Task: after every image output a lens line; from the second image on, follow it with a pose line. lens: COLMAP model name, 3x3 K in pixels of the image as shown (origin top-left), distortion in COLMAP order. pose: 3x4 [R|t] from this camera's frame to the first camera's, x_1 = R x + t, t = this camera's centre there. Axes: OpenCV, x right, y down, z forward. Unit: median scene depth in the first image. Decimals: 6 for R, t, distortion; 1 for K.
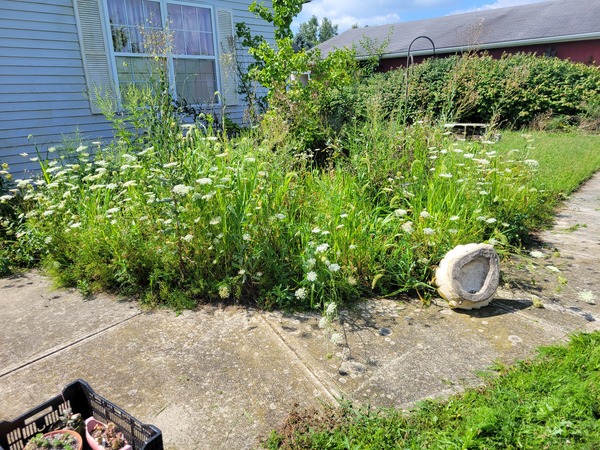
lens RADIAL K [[451.1, 0, 300.0], [0, 451.1, 222.0], [0, 0, 1]] dist [0.060600, -0.039975]
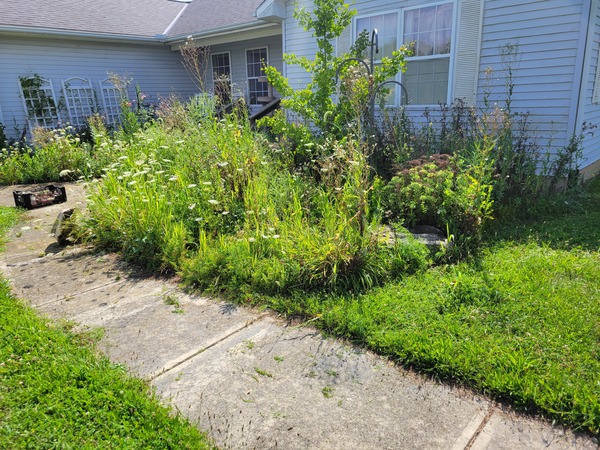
lens RADIAL K [[451.1, 0, 298.7], [0, 451.1, 226.9], [0, 0, 1]] dist [0.060600, -0.039975]
pose [[-0.012747, 0.307100, -0.951592, 1.281641], [-0.247270, 0.921143, 0.300586, -0.380137], [0.968863, 0.239132, 0.064195, 1.138968]]
